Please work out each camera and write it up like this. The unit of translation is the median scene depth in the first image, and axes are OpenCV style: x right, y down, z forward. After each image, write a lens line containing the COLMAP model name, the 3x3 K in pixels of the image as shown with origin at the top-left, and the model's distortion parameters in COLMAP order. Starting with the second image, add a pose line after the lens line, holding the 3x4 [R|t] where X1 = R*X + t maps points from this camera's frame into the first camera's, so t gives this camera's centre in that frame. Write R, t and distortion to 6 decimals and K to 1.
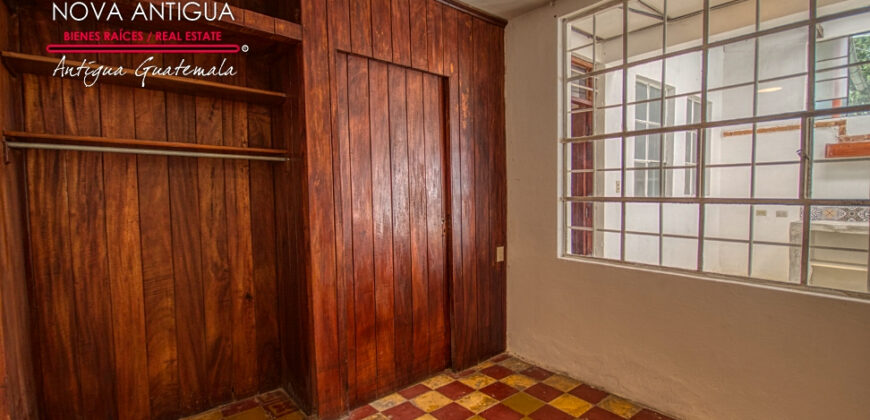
lens RADIAL K [[395.9, 0, 440.7], [0, 395.9, 219.2], [0, 0, 1]] dist [0.005811, 0.000861]
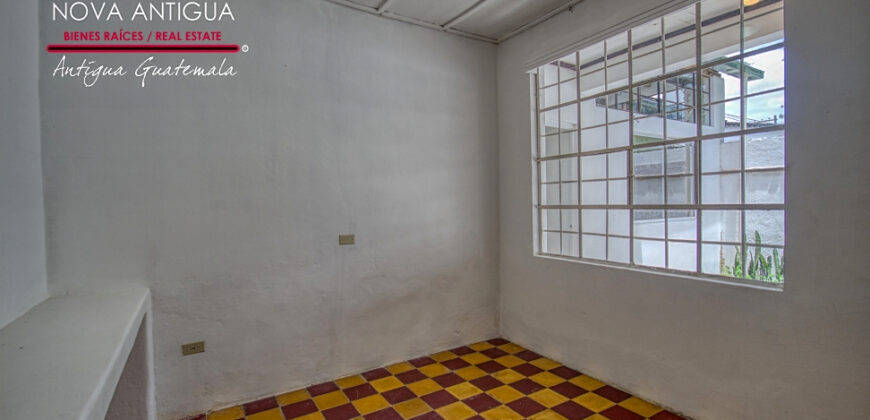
lens RADIAL K [[395.9, 0, 430.1], [0, 395.9, 205.5], [0, 0, 1]] dist [0.005811, 0.000861]
pose [[0.979069, -0.013625, -0.203072, 0.168969], [0.001491, 0.998210, -0.059787, 0.012421], [0.203523, 0.058233, 0.977337, -0.192346]]
